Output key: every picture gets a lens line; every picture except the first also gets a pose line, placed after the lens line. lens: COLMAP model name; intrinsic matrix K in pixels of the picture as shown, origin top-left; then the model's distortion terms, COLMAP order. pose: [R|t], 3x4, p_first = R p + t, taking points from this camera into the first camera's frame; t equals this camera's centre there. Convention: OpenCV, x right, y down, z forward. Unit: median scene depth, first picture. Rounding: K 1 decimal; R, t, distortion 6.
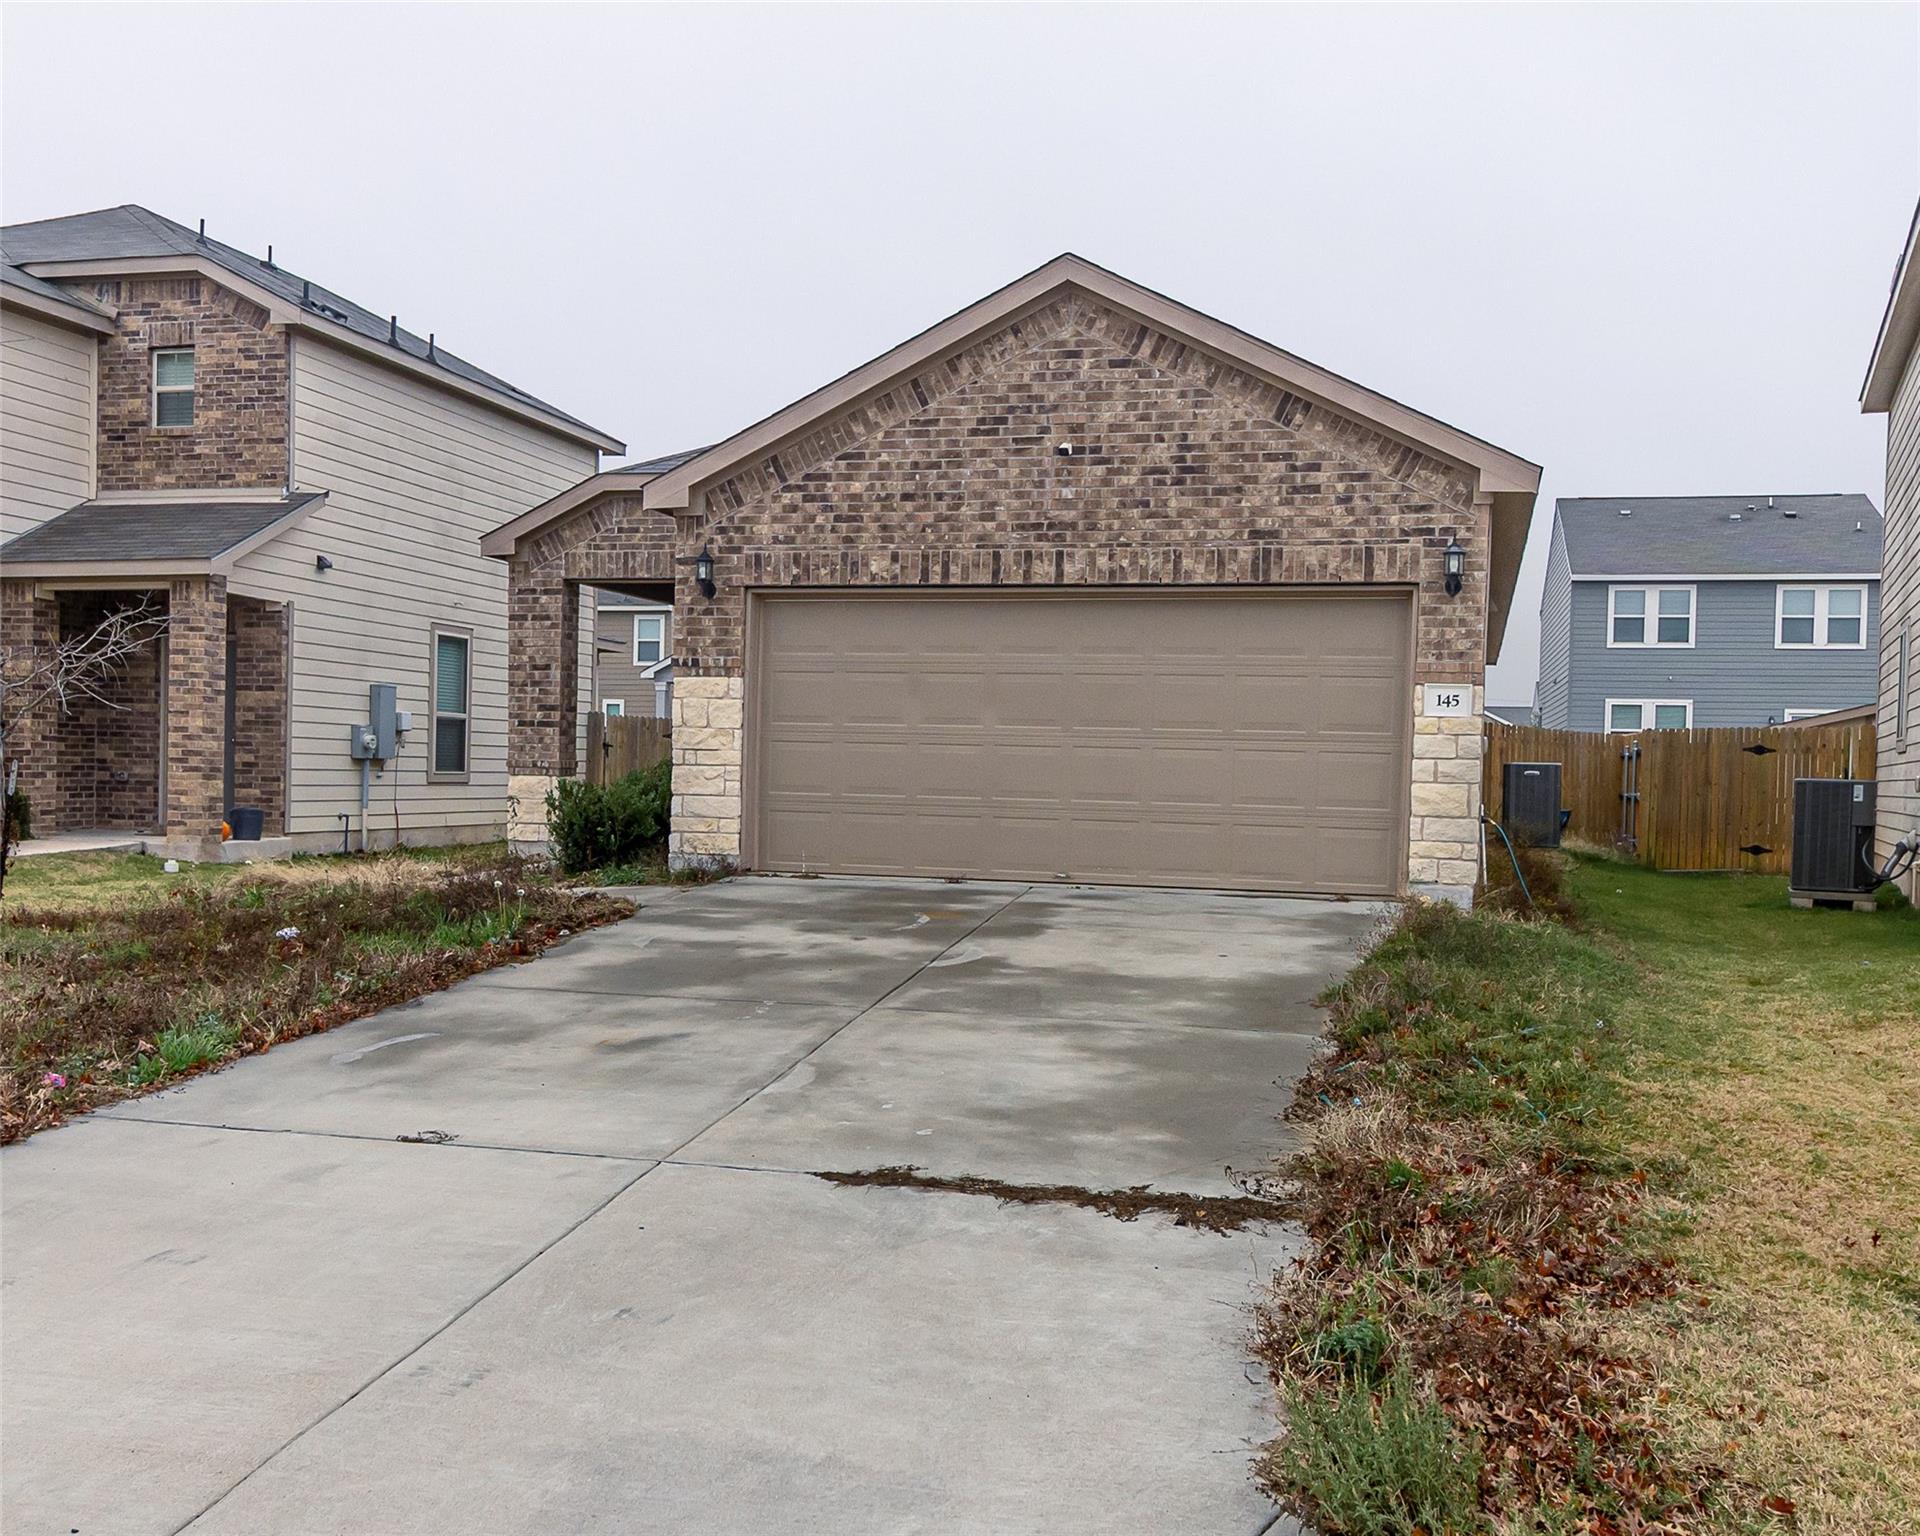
lens RADIAL K [[1688.8, 0, 960.6], [0, 1688.8, 775.8], [0, 0, 1]] dist [-0.005433, -0.002915]
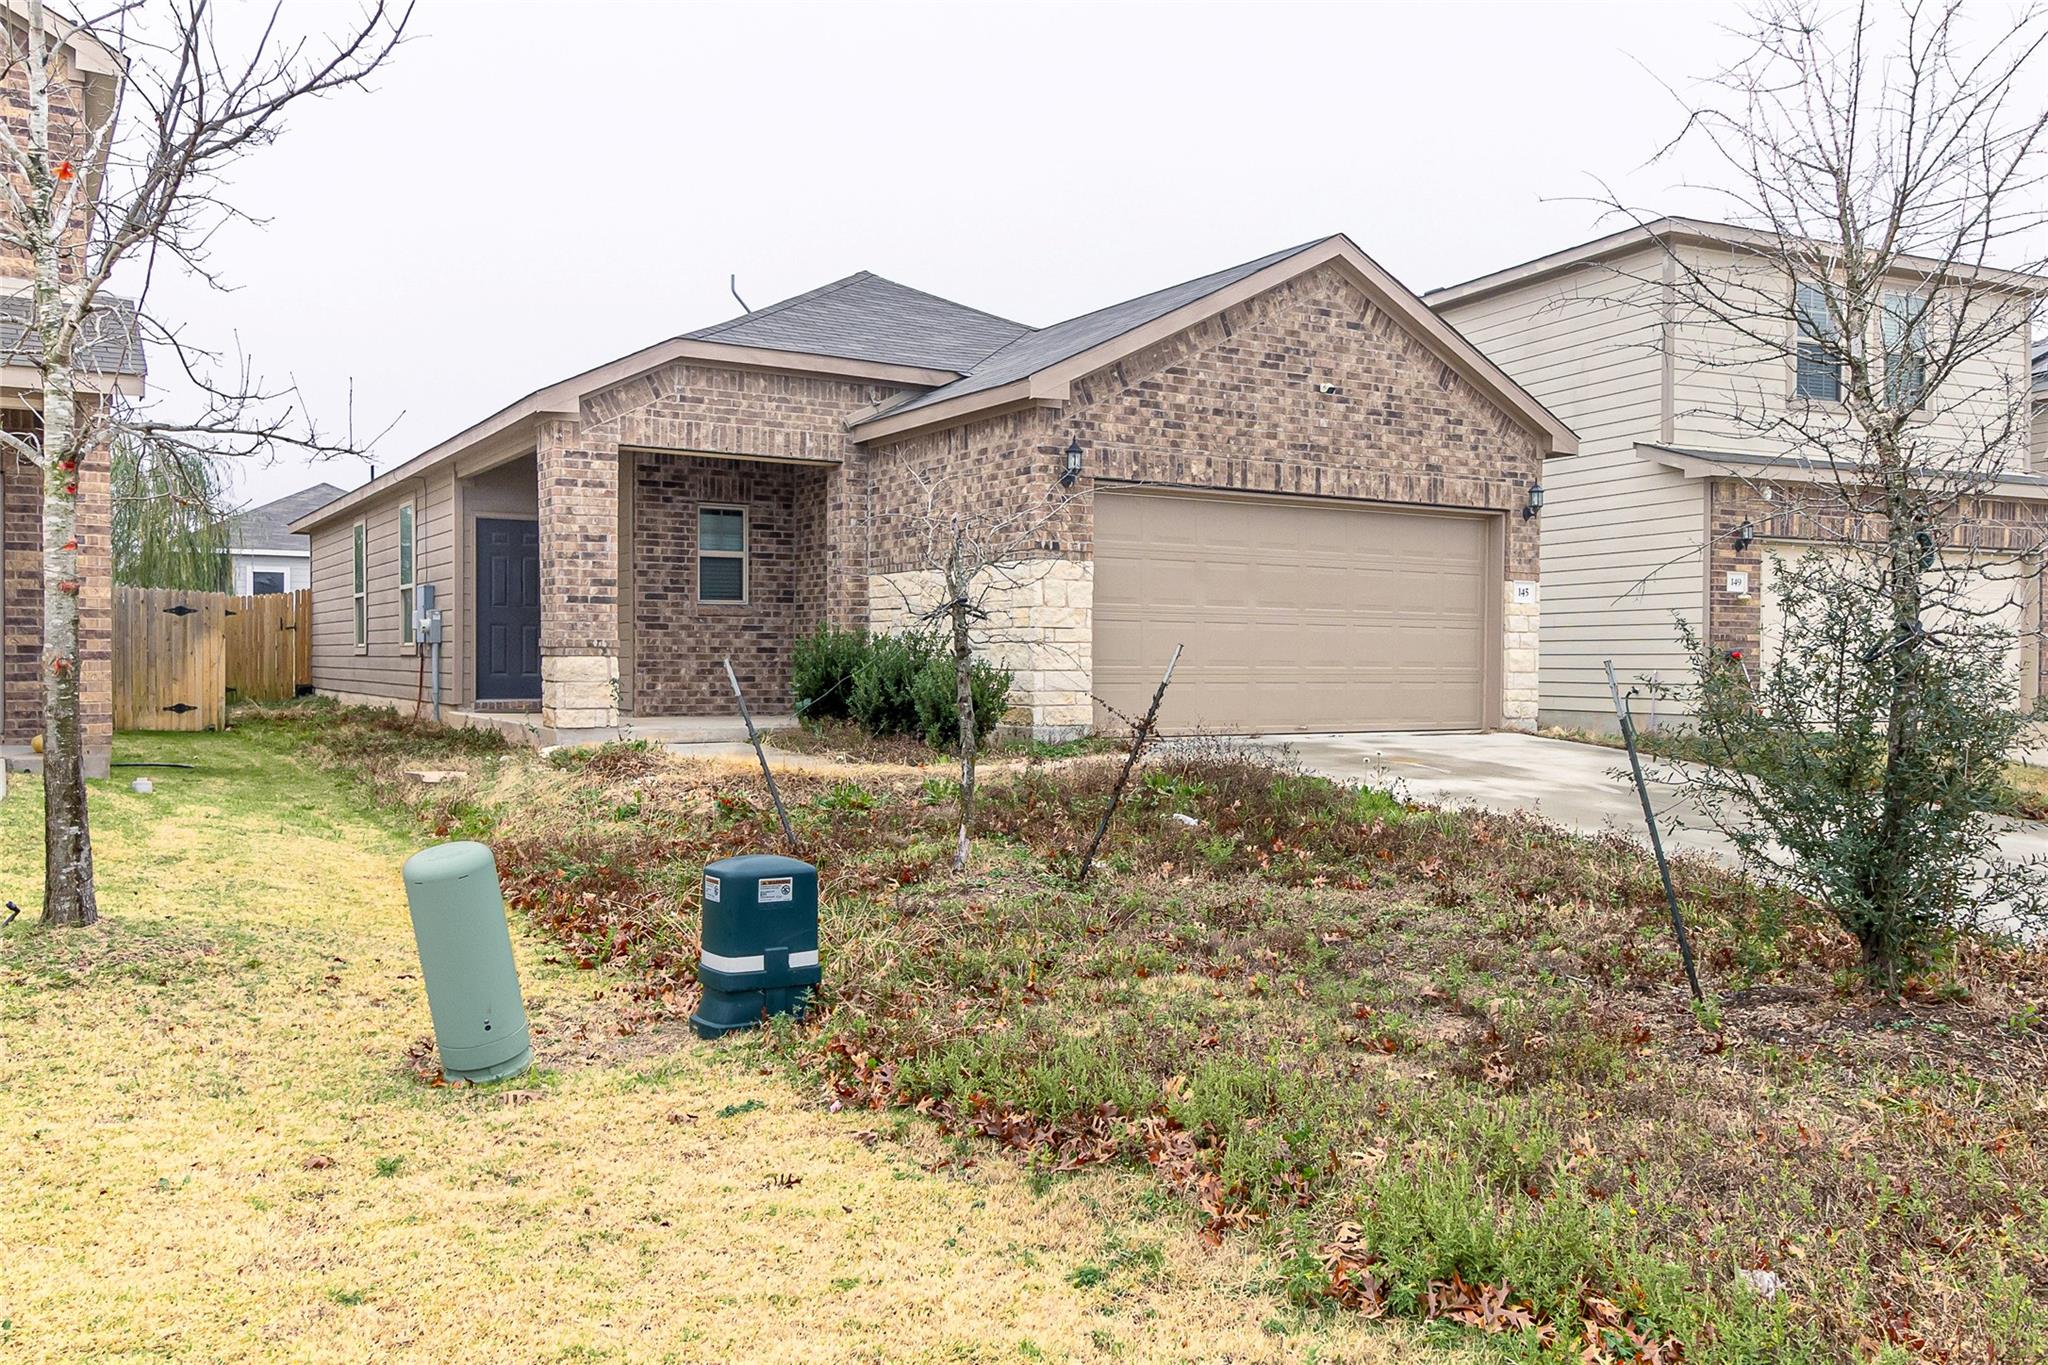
lens RADIAL K [[1394.2, 0, 1031.5], [0, 1394.2, 643.8], [0, 0, 1]] dist [0.003269, 0.000837]
pose [[0.738289, -0.013057, 0.674358, -0.787483], [0.011719, 0.999910, 0.006531, -0.012123], [-0.674382, 0.003081, 0.738376, 0.375357]]
